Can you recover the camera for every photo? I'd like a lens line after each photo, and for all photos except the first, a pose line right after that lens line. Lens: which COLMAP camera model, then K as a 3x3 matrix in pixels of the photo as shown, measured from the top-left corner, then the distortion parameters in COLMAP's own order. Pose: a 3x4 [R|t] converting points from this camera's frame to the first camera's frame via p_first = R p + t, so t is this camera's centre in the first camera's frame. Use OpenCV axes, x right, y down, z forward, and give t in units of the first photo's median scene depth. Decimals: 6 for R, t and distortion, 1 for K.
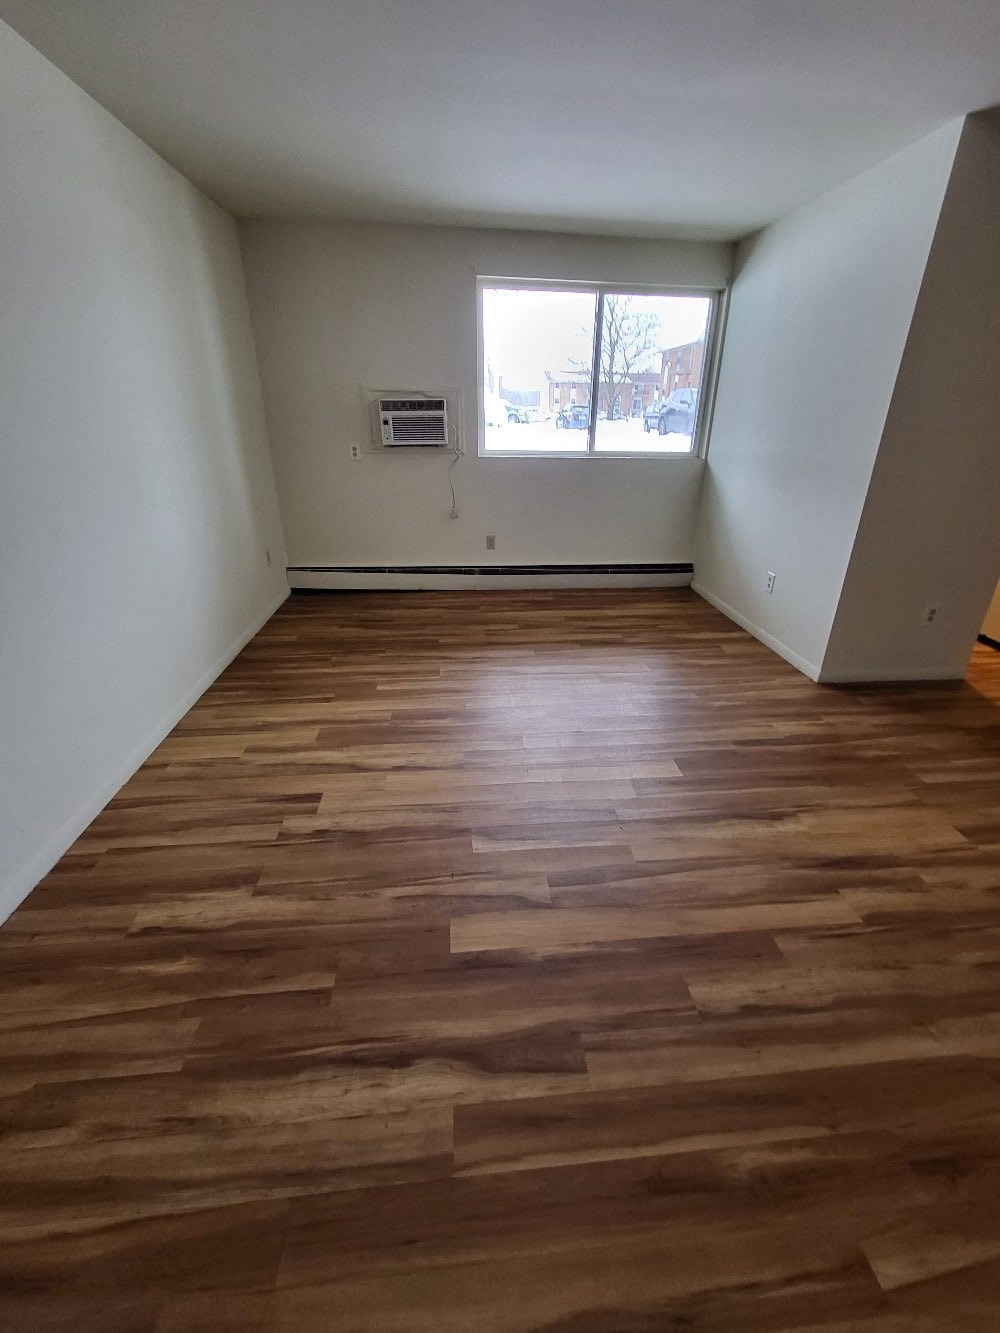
lens RADIAL K [[587.3, 0, 499.7], [0, 587.3, 664.6], [0, 0, 1]] dist [-0.004419, -0.000079]
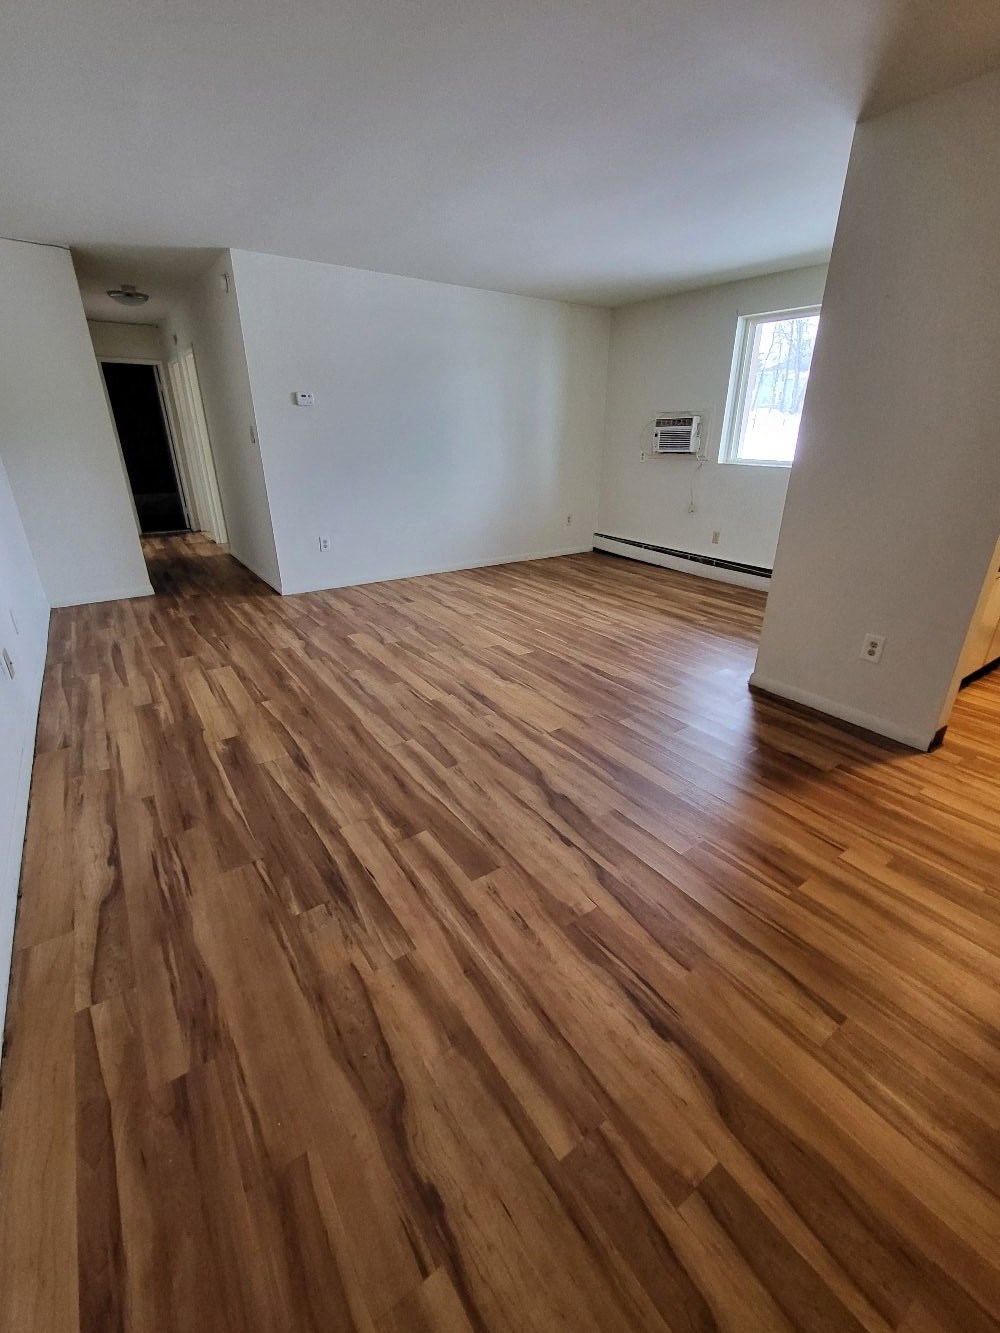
lens RADIAL K [[587.3, 0, 498.4], [0, 587.3, 669.6], [0, 0, 1]] dist [-0.004419, -0.000079]
pose [[0.468360, 0.322951, -0.822400, 1.353015], [-0.352419, 0.921838, 0.161295, -0.002194], [0.810209, 0.214285, 0.545566, 0.112007]]
